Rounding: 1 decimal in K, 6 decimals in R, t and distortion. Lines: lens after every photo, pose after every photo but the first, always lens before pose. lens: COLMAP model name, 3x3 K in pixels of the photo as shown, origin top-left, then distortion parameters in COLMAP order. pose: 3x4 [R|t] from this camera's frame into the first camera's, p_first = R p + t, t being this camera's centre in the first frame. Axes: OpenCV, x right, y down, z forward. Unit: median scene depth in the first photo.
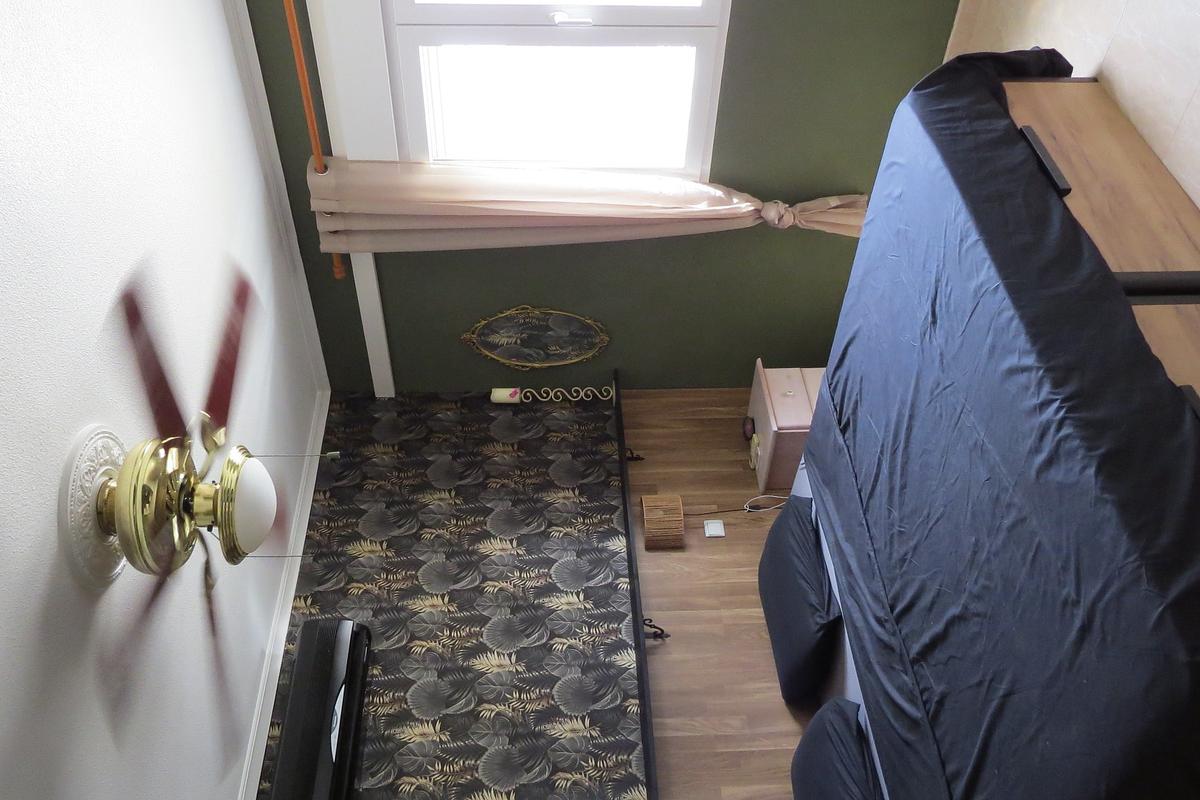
lens RADIAL K [[1030.8, 0, 600.0], [0, 1030.8, 400.0], [0, 0, 1]] dist [-0.013053, 0.008497]
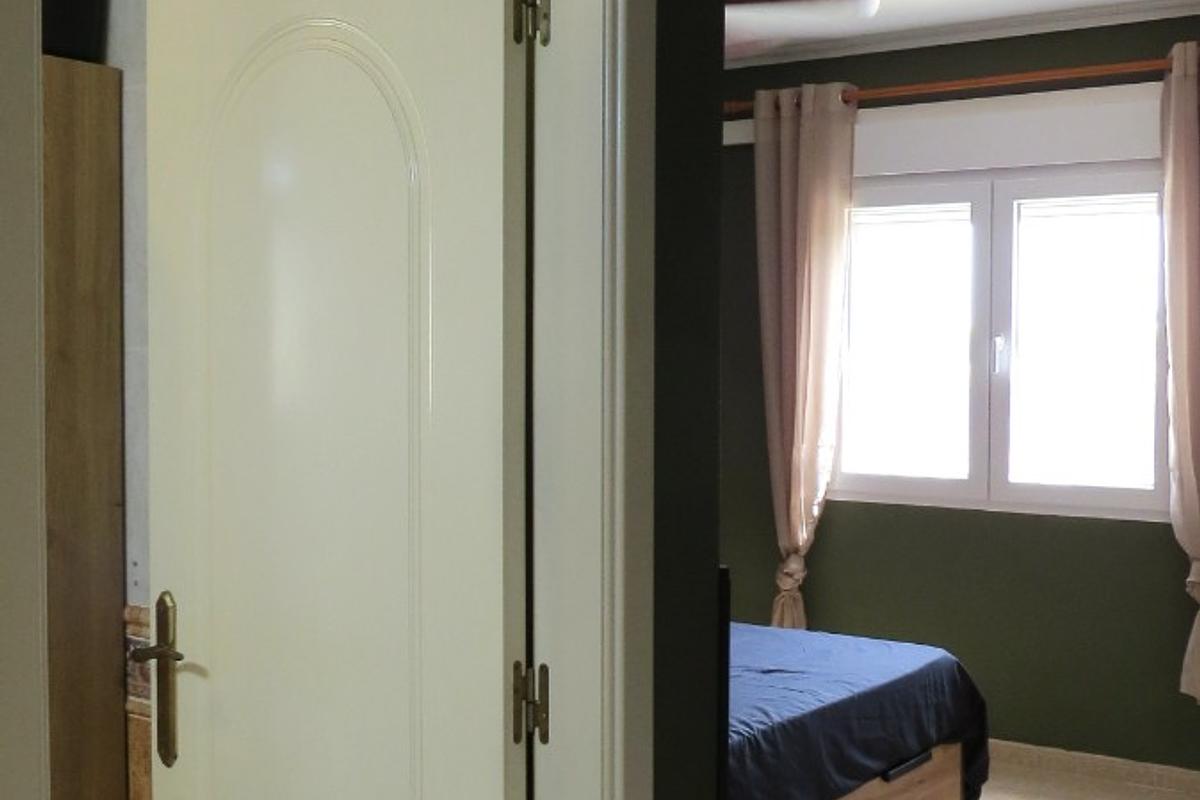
lens RADIAL K [[1532.1, 0, 600.0], [0, 1532.1, 400.0], [0, 0, 1]] dist [-0.116014, 0.012369]
pose [[-0.009035, 0.999521, -0.029603, 0.067002], [-0.983748, -0.014194, -0.178993, 0.284756], [-0.179327, 0.027505, 0.983405, -0.404815]]
